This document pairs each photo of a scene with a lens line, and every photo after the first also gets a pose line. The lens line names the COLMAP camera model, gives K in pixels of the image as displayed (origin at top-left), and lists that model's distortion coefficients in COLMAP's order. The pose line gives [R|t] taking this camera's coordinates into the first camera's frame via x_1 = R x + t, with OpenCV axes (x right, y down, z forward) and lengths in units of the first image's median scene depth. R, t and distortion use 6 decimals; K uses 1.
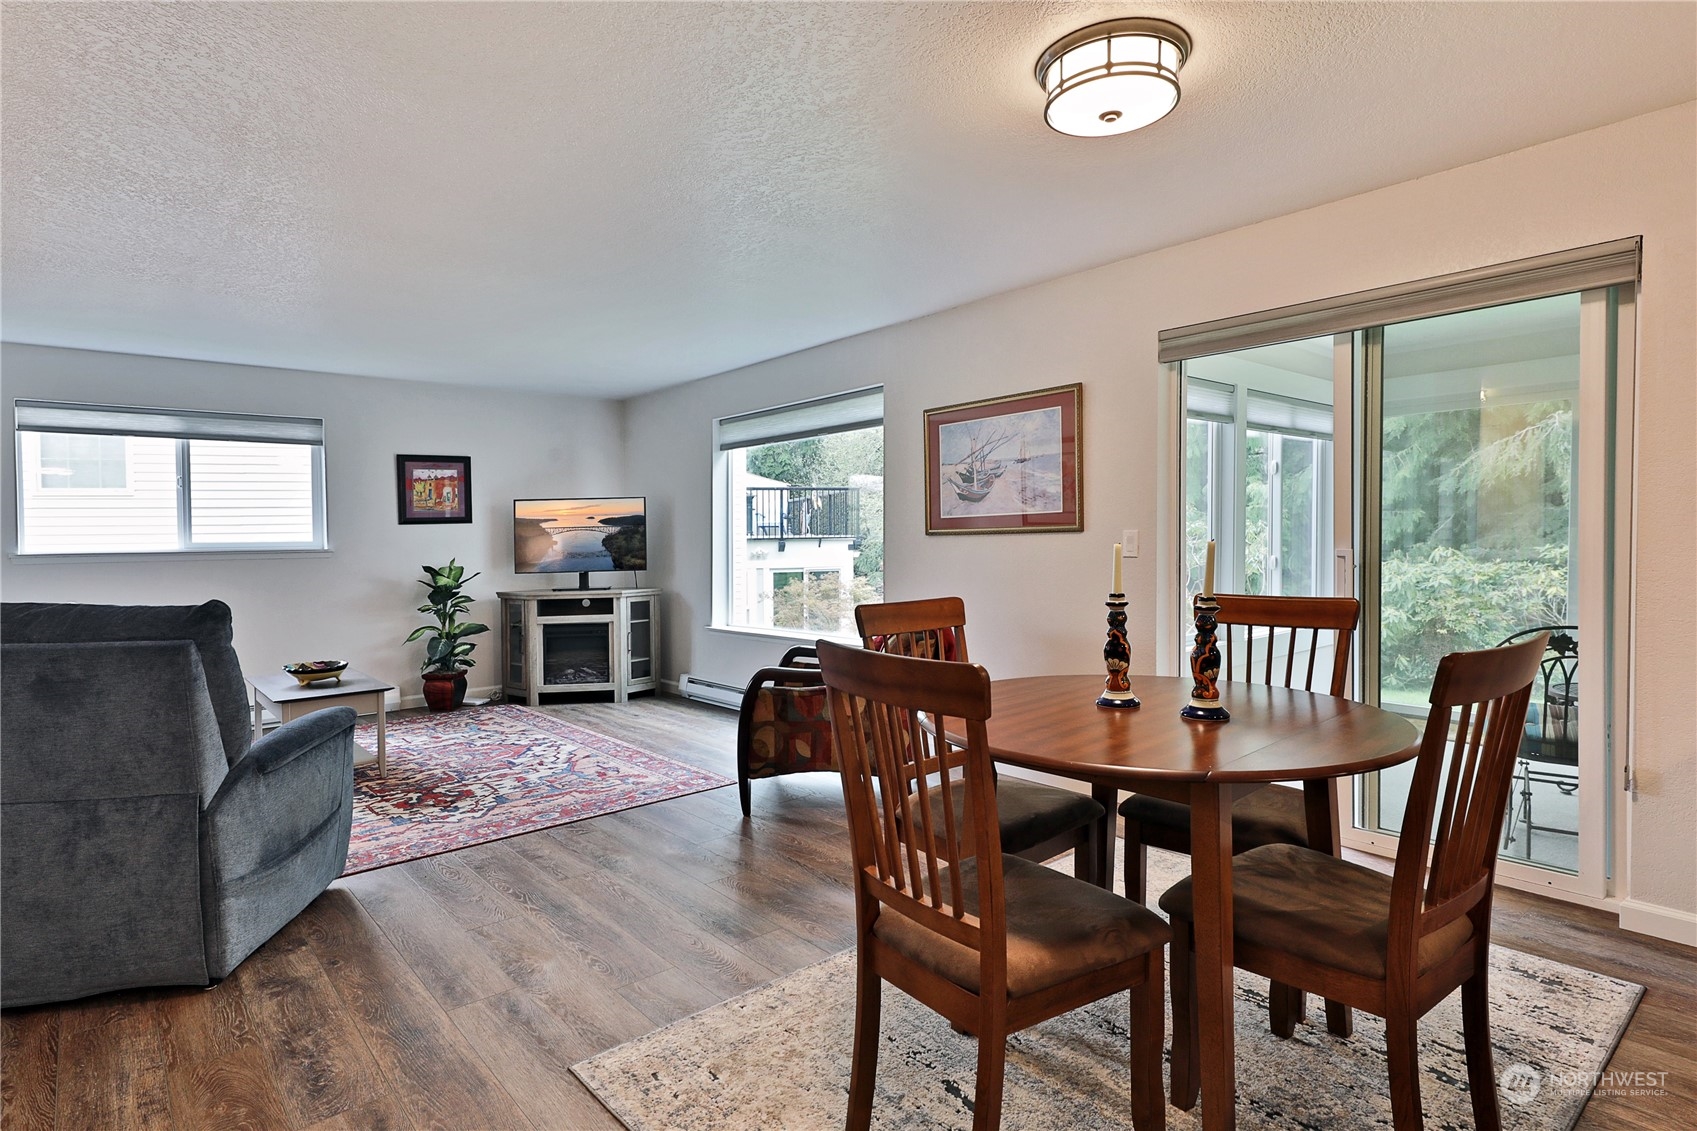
lens RADIAL K [[877.3, 0, 850.8], [0, 877.3, 548.7], [0, 0, 1]] dist [0.017442, 0.000768]
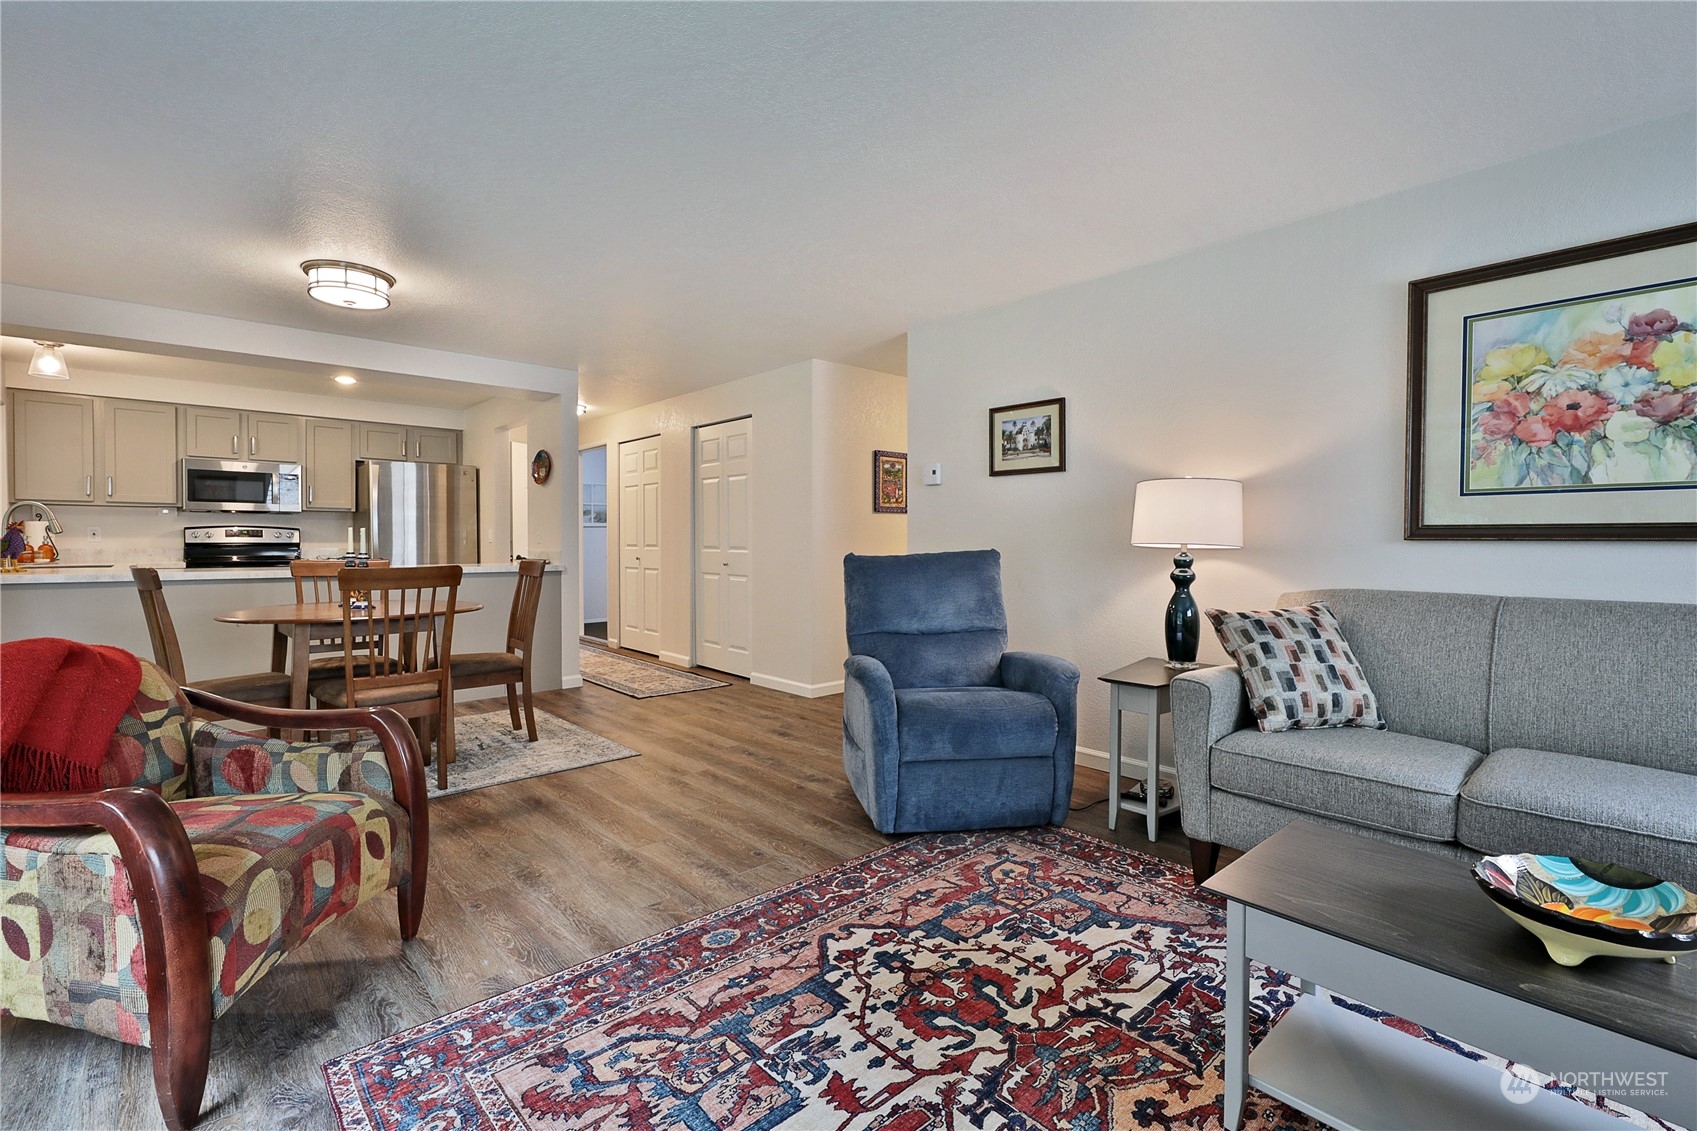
lens RADIAL K [[772.1, 0, 852.8], [0, 772.1, 560.9], [0, 0, 1]] dist [0.009830, -0.000171]
pose [[-0.999734, 0.016660, -0.015945, -0.272205], [0.015972, 0.998976, 0.042325, 0.004389], [0.016634, 0.042059, -0.998977, 0.965633]]
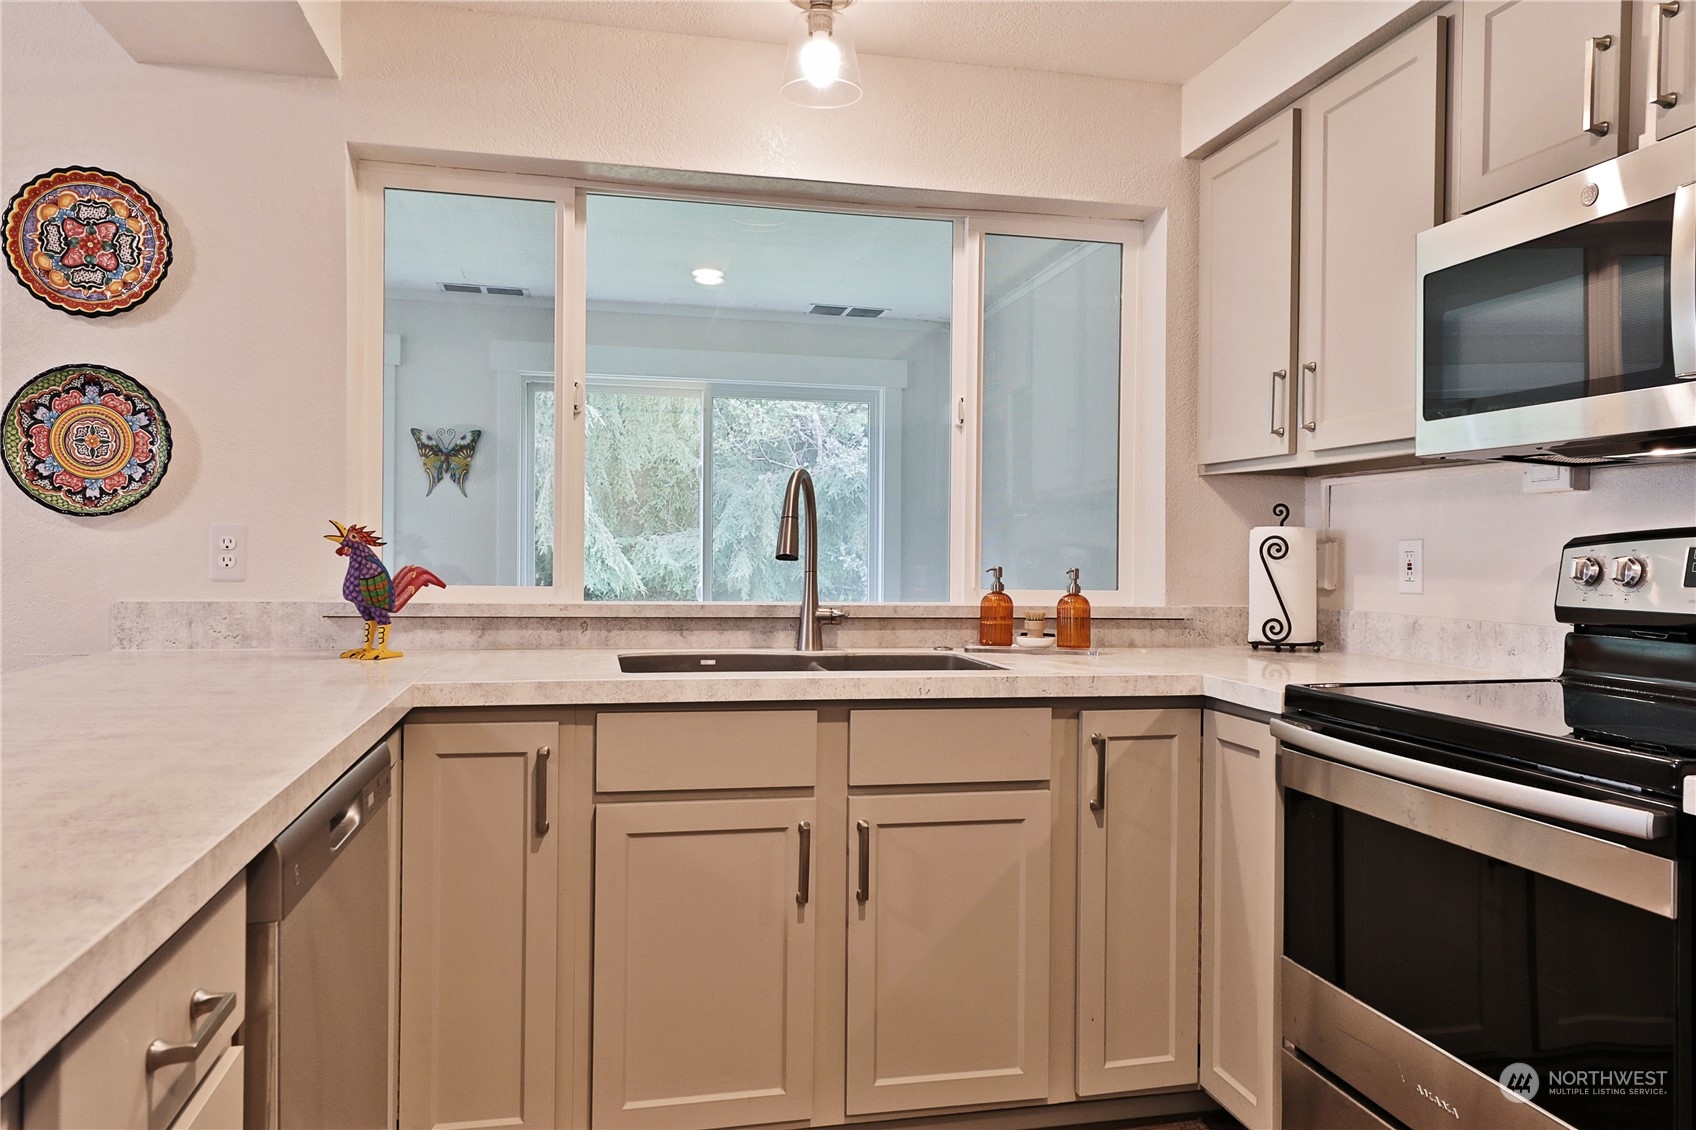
lens RADIAL K [[1181.1, 0, 846.0], [0, 1181.1, 580.3], [0, 0, 1]] dist [0.009886, 0.006615]
pose [[0.470970, 0.004272, 0.882139, 0.184784], [-0.008926, 0.999960, -0.000077, 0.004075], [-0.882104, -0.007837, 0.470990, -0.062506]]
